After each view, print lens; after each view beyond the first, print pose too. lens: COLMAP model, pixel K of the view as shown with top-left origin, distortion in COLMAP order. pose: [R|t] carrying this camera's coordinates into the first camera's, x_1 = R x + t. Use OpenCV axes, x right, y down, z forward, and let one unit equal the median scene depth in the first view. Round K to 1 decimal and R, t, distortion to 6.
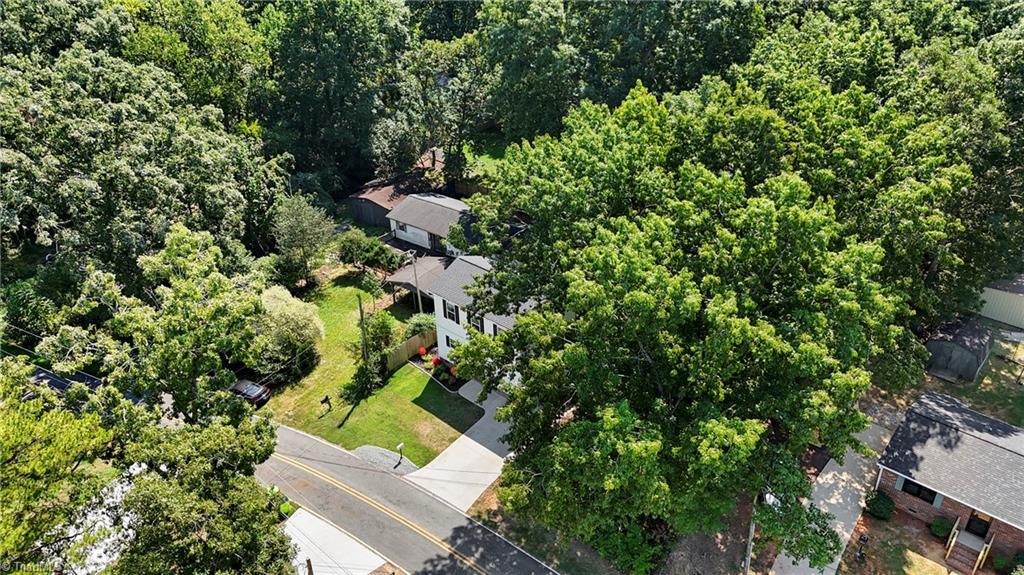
lens RADIAL K [[757.0, 0, 512.6], [0, 757.0, 283.4], [0, 0, 1]] dist [0.019532, -0.010412]
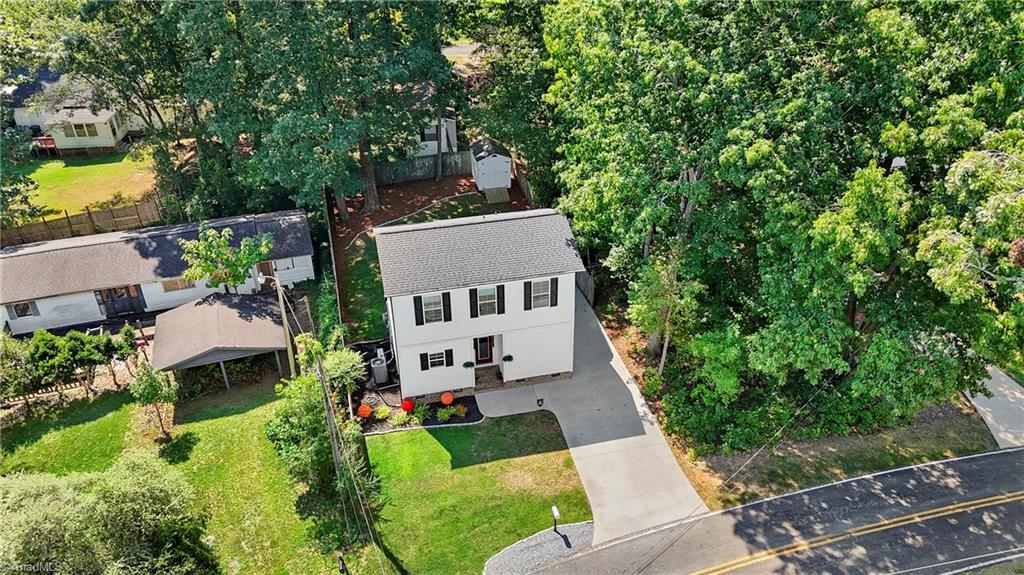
lens RADIAL K [[757.0, 0, 506.0], [0, 757.0, 291.2], [0, 0, 1]] dist [0.019532, -0.010412]
pose [[0.565586, -0.413178, 0.713720, -0.481978], [0.409965, 0.891795, 0.191392, -0.069546], [-0.715570, 0.184351, 0.673776, 0.530820]]
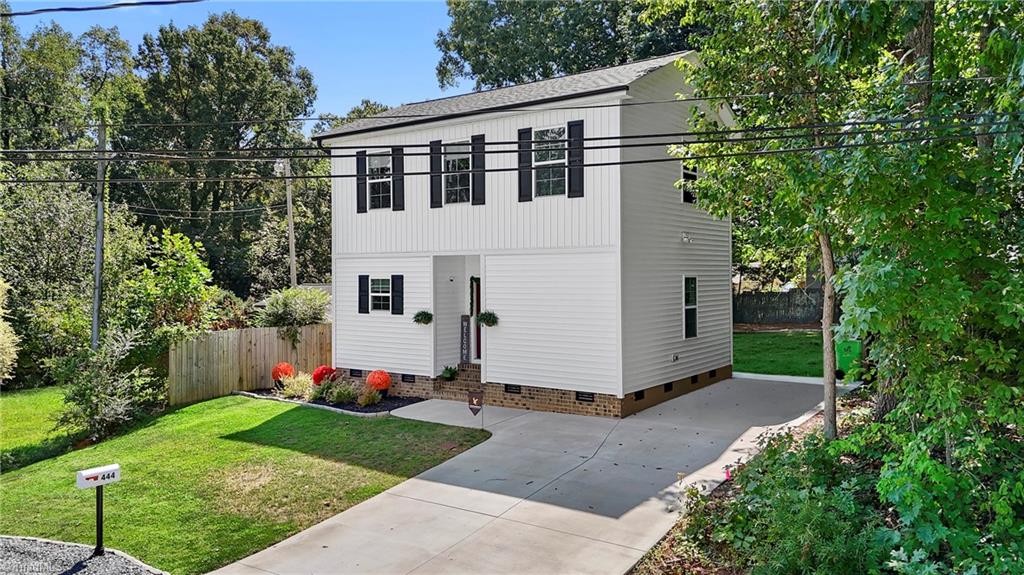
lens RADIAL K [[757.0, 0, 516.7], [0, 757.0, 282.2], [0, 0, 1]] dist [0.019532, -0.010412]
pose [[0.992598, 0.016528, 0.120319, -0.059720], [0.044115, 0.873961, -0.483990, 0.245053], [-0.113153, 0.485715, 0.866762, 0.711759]]
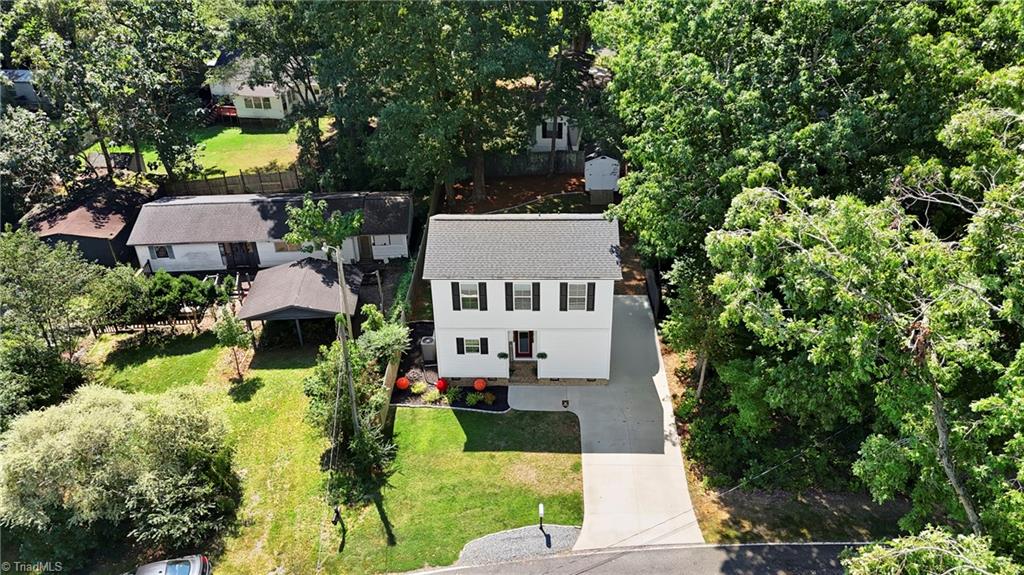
lens RADIAL K [[757.0, 0, 508.1], [0, 757.0, 290.6], [0, 0, 1]] dist [0.019532, -0.010412]
pose [[0.768216, -0.323670, 0.552342, -0.409172], [0.321084, 0.941215, 0.104973, -0.024531], [-0.553850, 0.096706, 0.826982, 0.441801]]
